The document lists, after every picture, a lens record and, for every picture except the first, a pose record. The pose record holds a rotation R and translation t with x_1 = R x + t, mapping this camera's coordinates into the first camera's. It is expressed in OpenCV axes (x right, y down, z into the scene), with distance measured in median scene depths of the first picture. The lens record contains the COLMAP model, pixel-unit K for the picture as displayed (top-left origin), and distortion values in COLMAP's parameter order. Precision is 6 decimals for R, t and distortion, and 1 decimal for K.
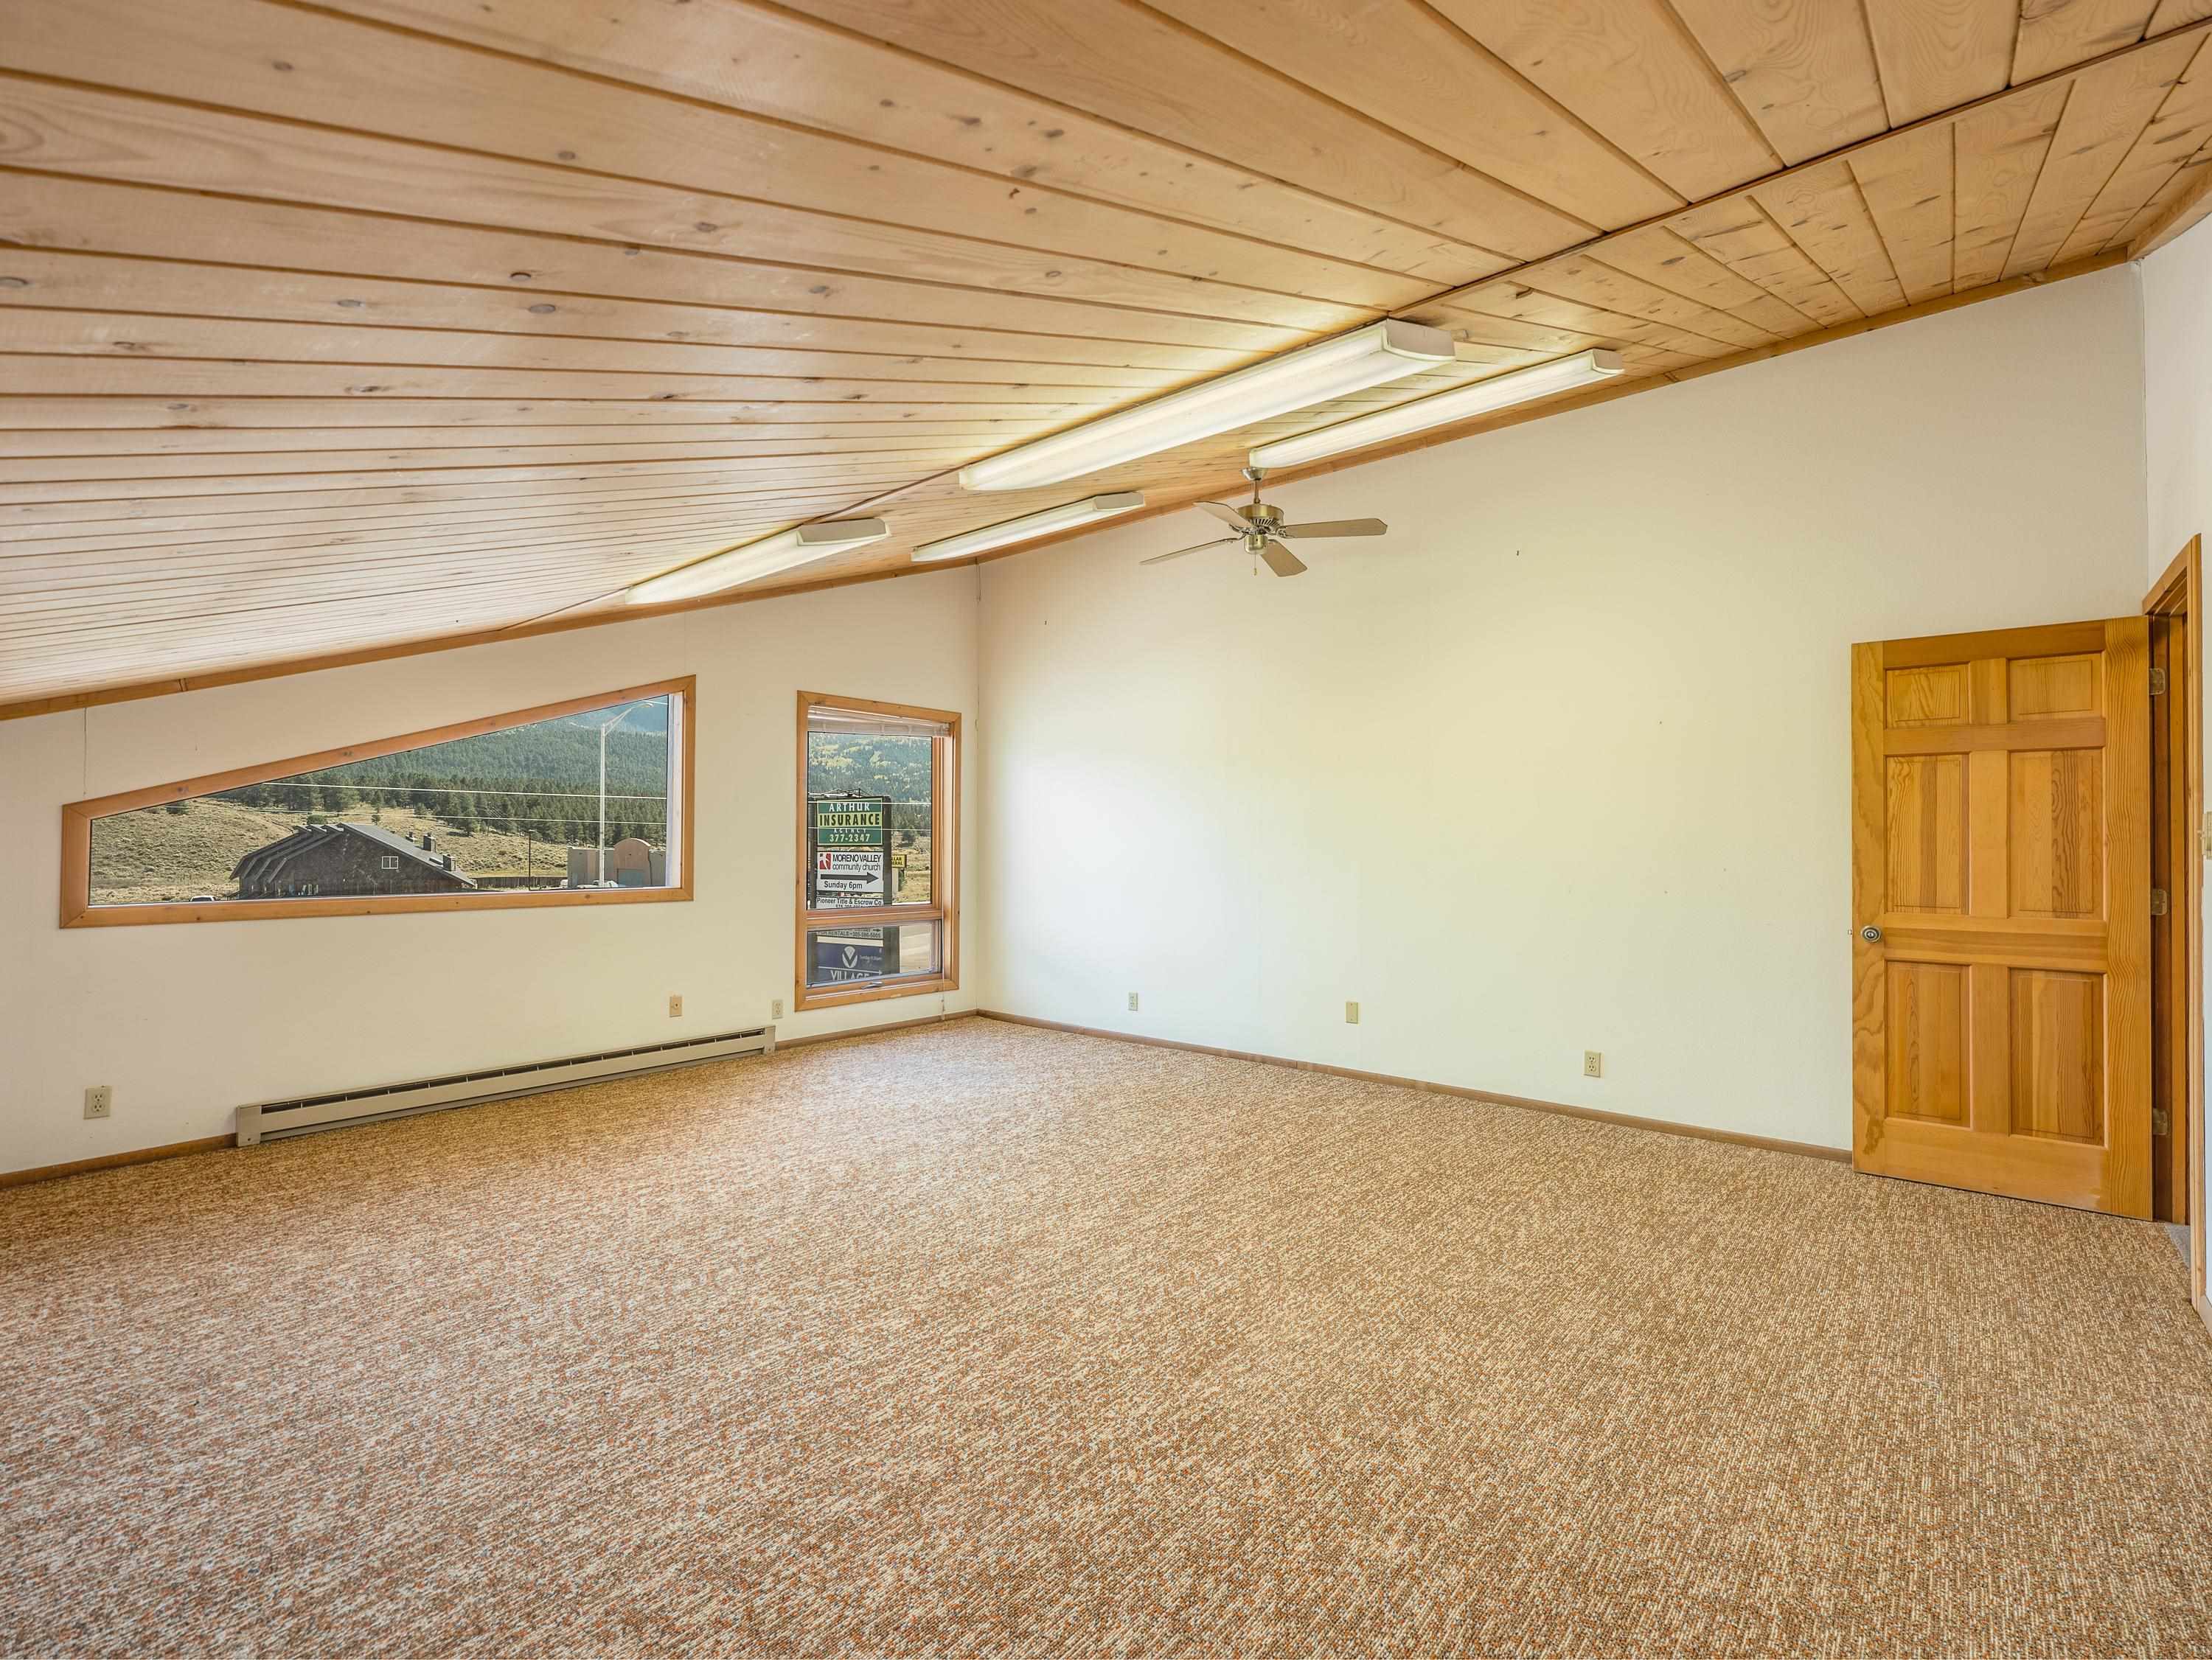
lens RADIAL K [[1012.5, 0, 1088.1], [0, 1012.5, 836.7], [0, 0, 1]] dist [0.000835, -0.000341]
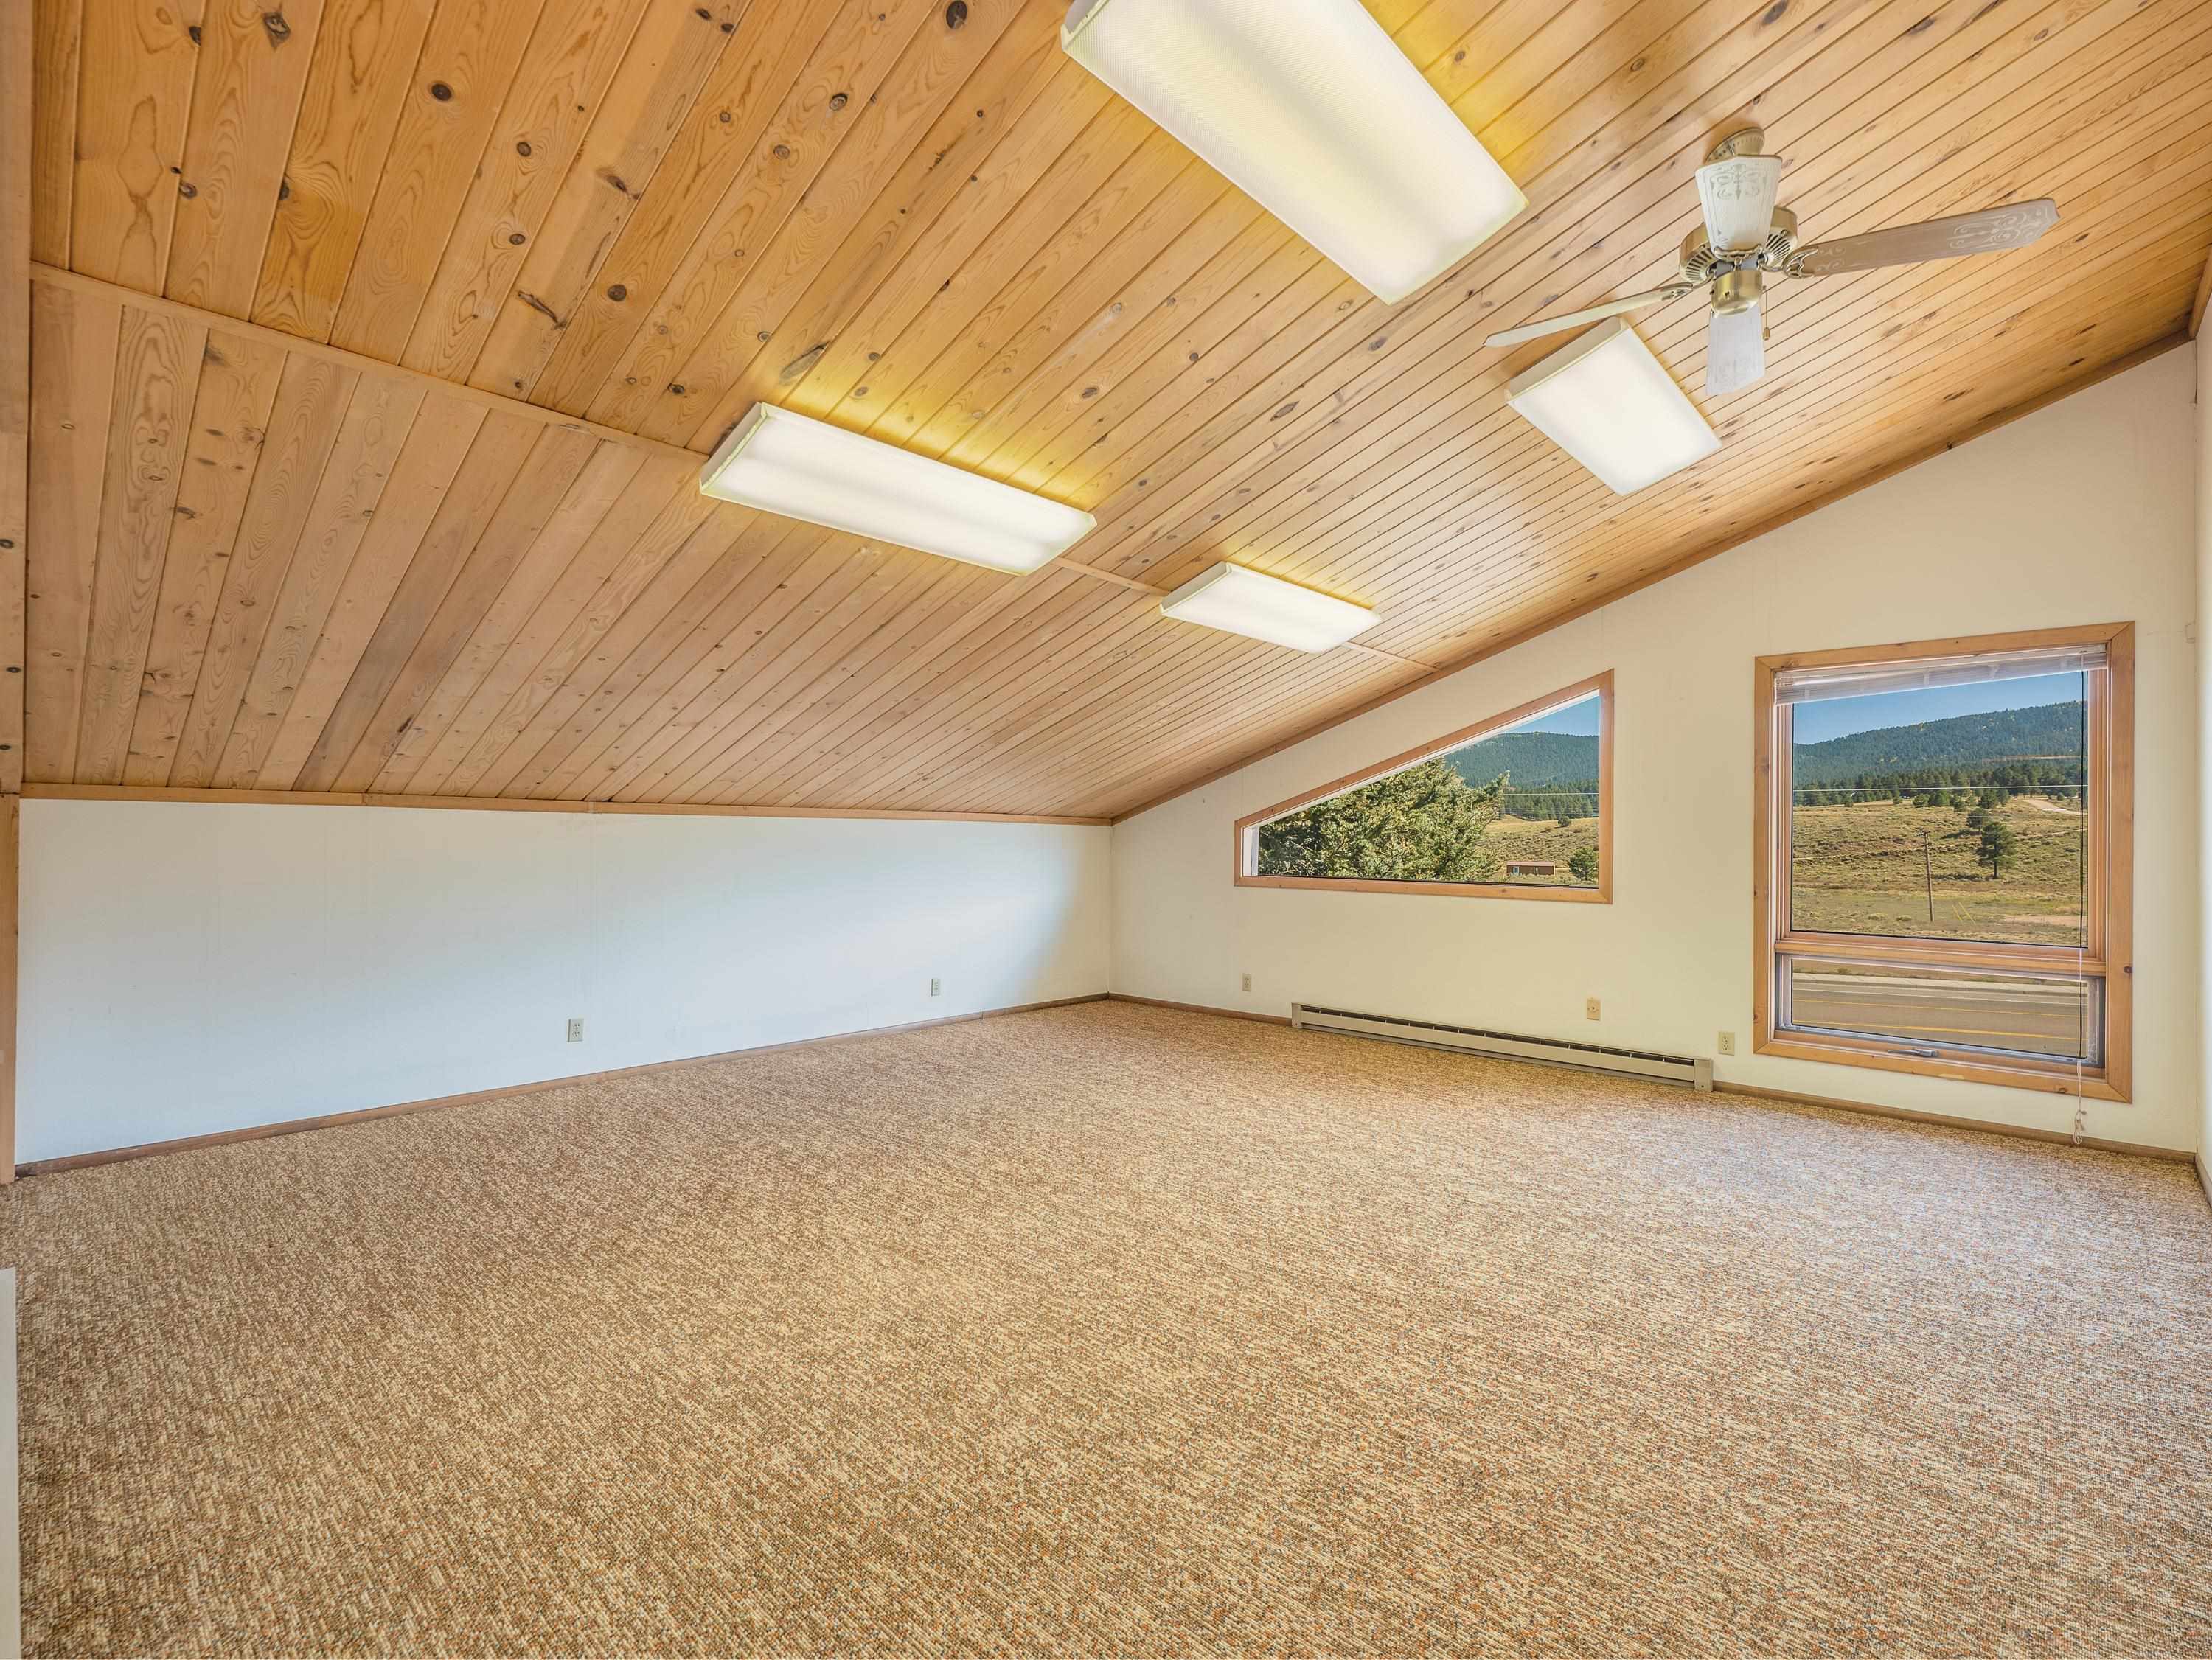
lens RADIAL K [[1012.5, 0, 1120.0], [0, 1012.5, 832.7], [0, 0, 1]] dist [0.000835, -0.000341]
pose [[-0.032689, -0.007552, -0.999437, 1.040185], [-0.001847, 0.999970, -0.007496, 0.006826], [0.999464, 0.001600, -0.032702, 0.998824]]
